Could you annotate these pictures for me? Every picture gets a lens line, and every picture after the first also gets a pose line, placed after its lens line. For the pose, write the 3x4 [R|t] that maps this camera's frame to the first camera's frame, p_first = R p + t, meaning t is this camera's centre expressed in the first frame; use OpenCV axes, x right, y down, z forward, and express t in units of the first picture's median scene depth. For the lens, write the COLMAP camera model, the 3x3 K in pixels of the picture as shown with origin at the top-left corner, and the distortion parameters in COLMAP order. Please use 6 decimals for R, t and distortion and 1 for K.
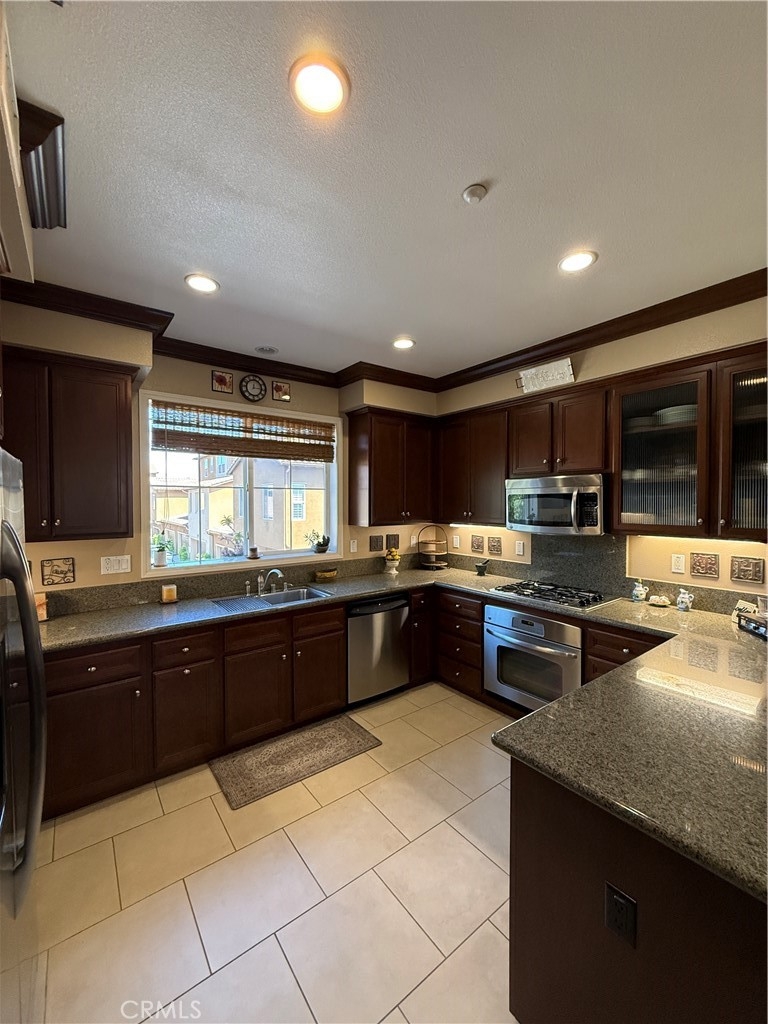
lens RADIAL K [[409.1, 0, 379.4], [0, 409.1, 511.1], [0, 0, 1]] dist [-0.003847, 0.000143]
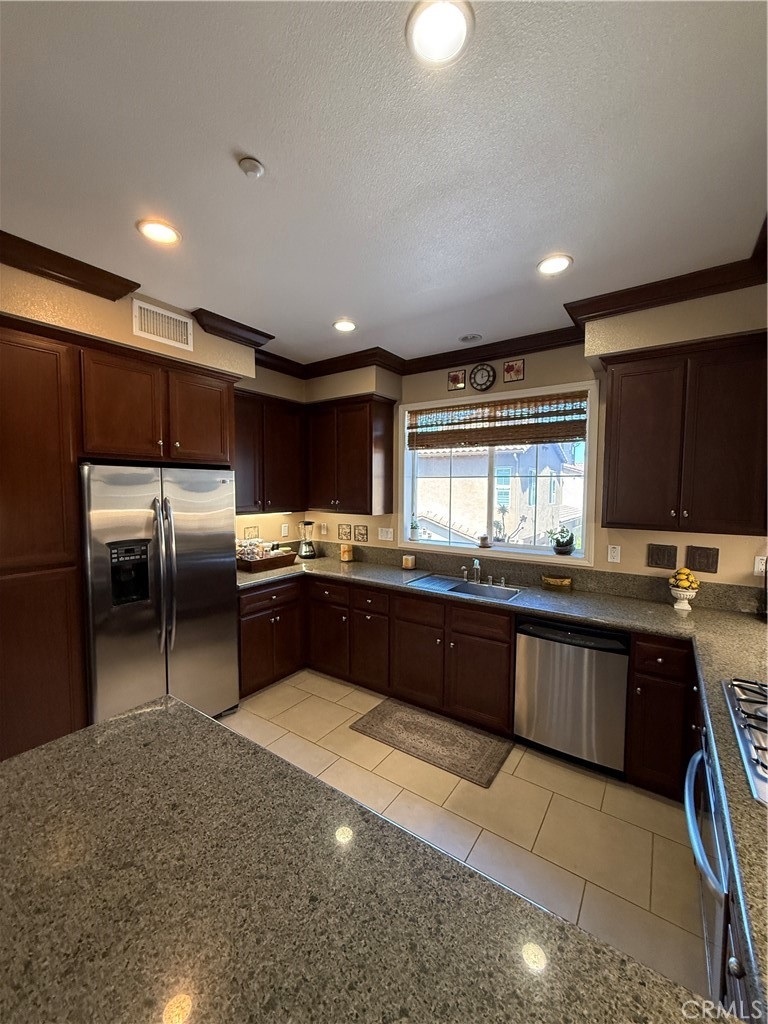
lens RADIAL K [[409.1, 0, 385.1], [0, 409.1, 512.3], [0, 0, 1]] dist [-0.003847, 0.000143]
pose [[0.311616, 0.058555, -0.948402, 0.587702], [-0.029920, 0.998209, 0.051799, -0.015407], [0.949737, 0.012235, 0.312810, 0.466209]]
